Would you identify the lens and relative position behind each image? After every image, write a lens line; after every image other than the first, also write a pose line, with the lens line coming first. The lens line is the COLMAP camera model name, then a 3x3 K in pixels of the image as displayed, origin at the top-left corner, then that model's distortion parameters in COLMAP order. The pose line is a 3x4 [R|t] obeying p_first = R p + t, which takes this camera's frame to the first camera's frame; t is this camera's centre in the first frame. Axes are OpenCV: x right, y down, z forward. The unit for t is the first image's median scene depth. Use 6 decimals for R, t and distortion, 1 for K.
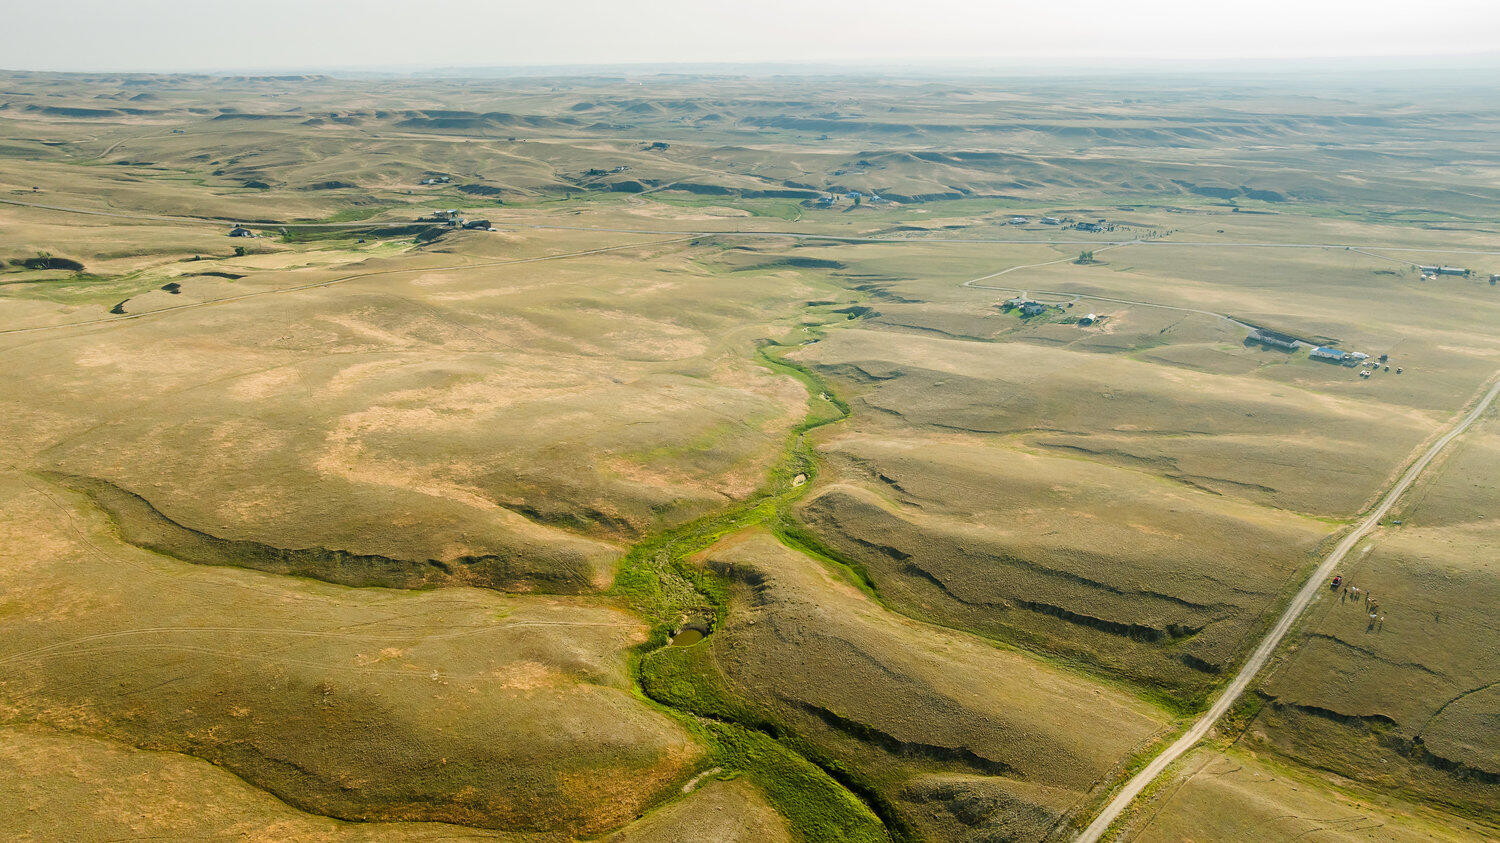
lens RADIAL K [[1054.8, 0, 754.7], [0, 1054.8, 423.5], [0, 0, 1]] dist [-0.043638, 0.039200]
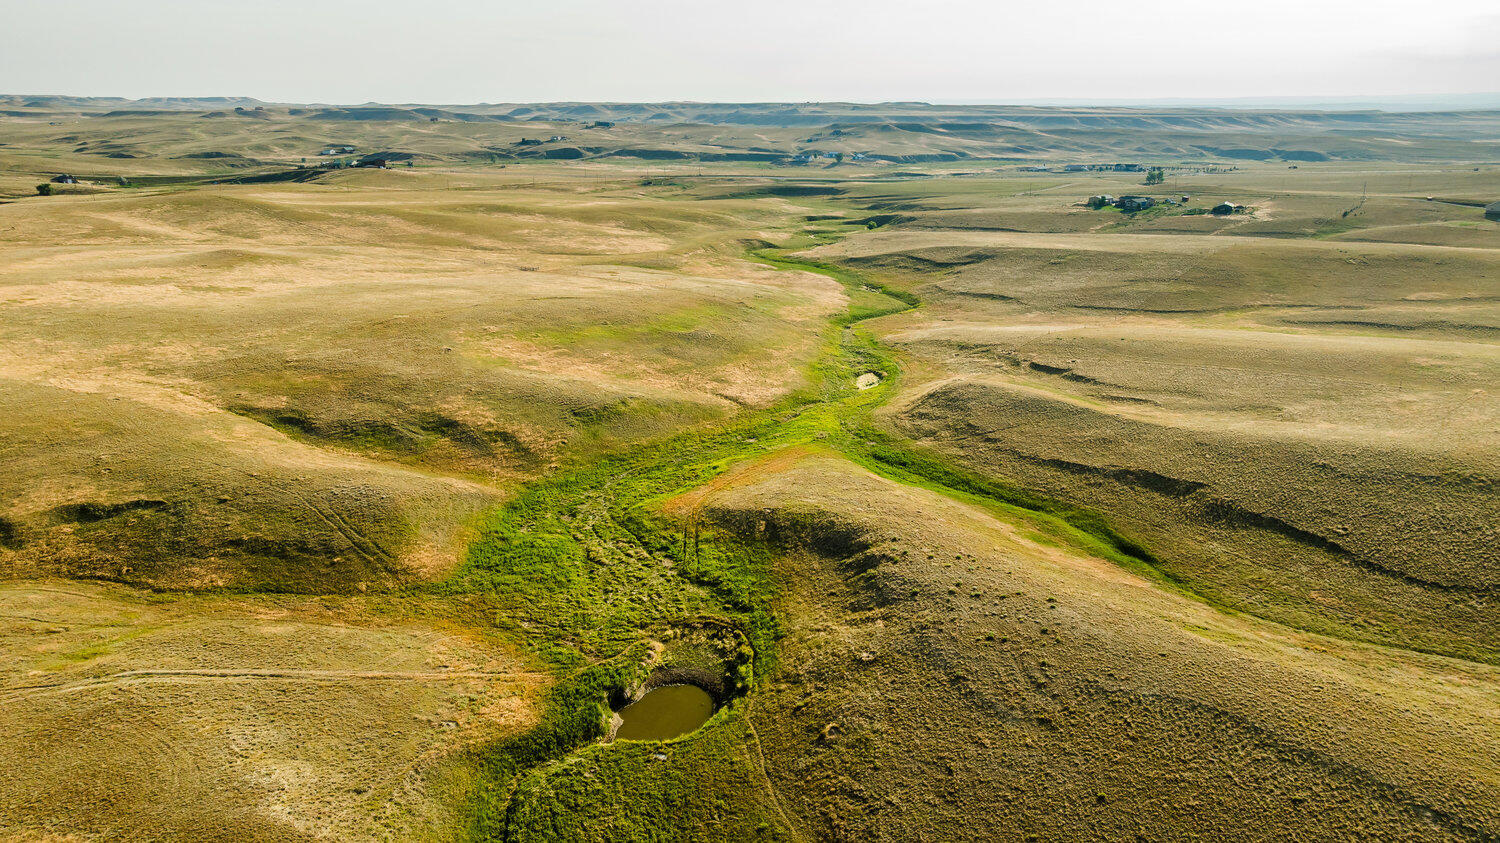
lens RADIAL K [[1054.8, 0, 760.5], [0, 1054.8, 411.4], [0, 0, 1]] dist [-0.043638, 0.039200]
pose [[0.998429, -0.012903, 0.054519, -0.035311], [0.015765, 0.998503, -0.052382, 0.088753], [-0.053762, 0.053159, 0.997138, 0.461019]]
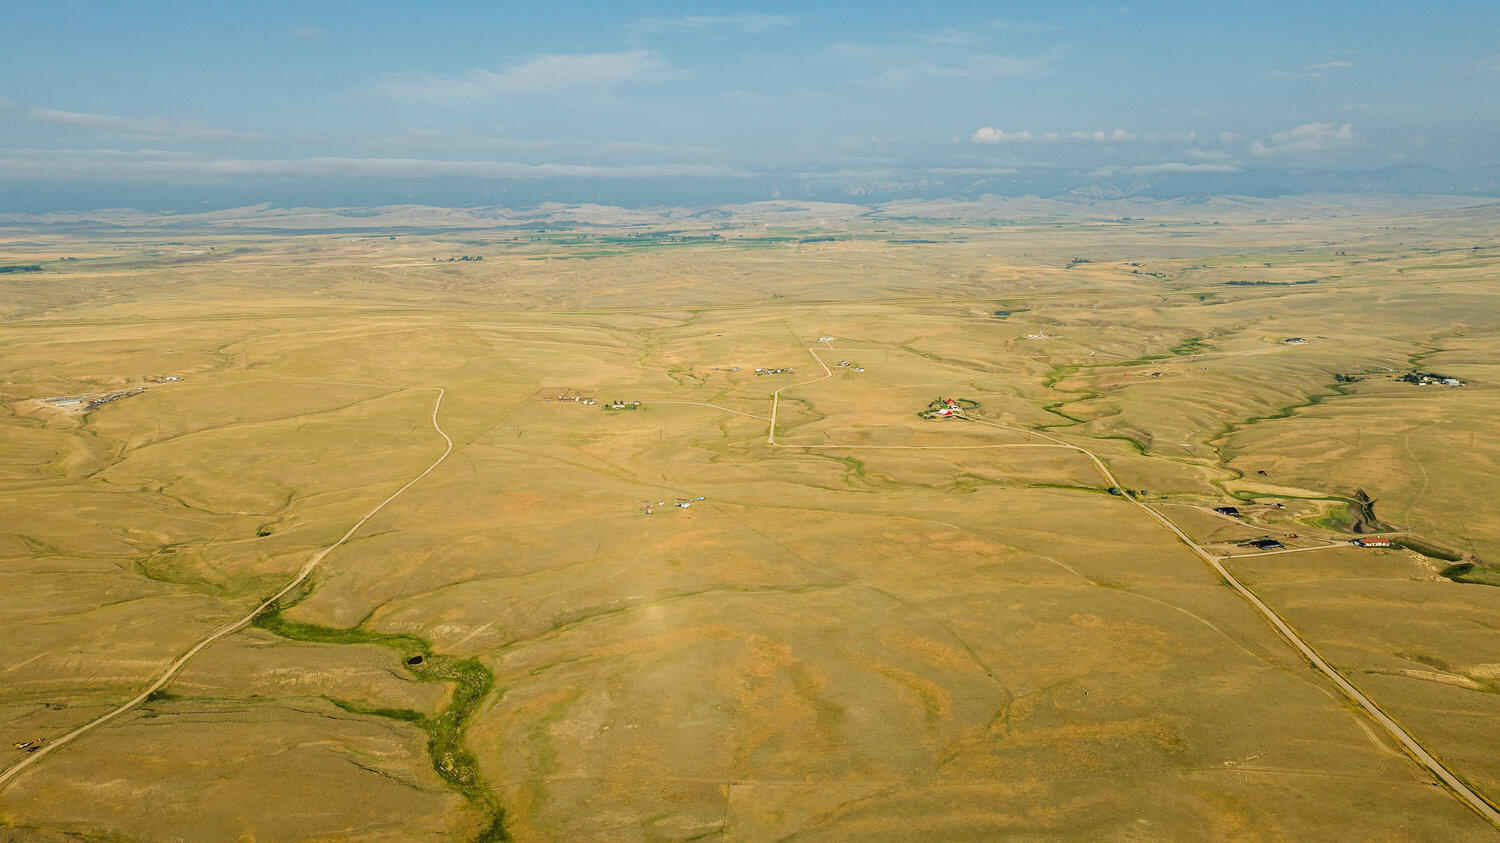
lens RADIAL K [[1054.8, 0, 752.9], [0, 1054.8, 435.6], [0, 0, 1]] dist [-0.043638, 0.039200]
pose [[-0.750516, 0.162078, -0.640669, 0.461796], [-0.205176, 0.864402, 0.459033, -0.849206], [0.628195, 0.475962, -0.615493, 1.677798]]
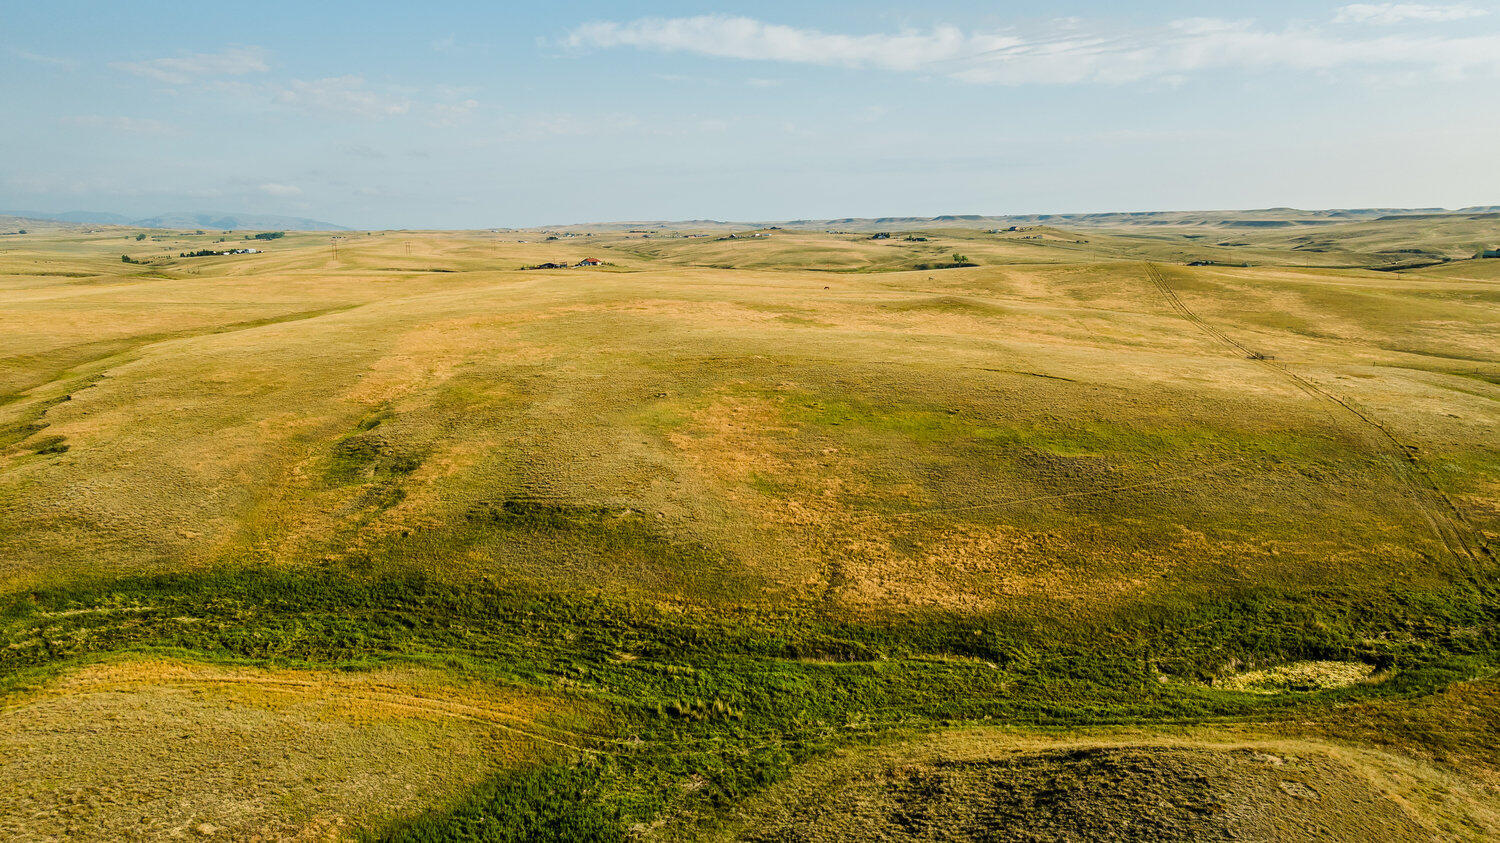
lens RADIAL K [[1054.8, 0, 758.6], [0, 1054.8, 406.6], [0, 0, 1]] dist [-0.043638, 0.039200]
pose [[0.493833, 0.142968, -0.857723, 0.136799], [-0.277557, 0.960709, 0.000331, 0.032708], [0.824070, 0.237903, 0.514112, 0.769746]]
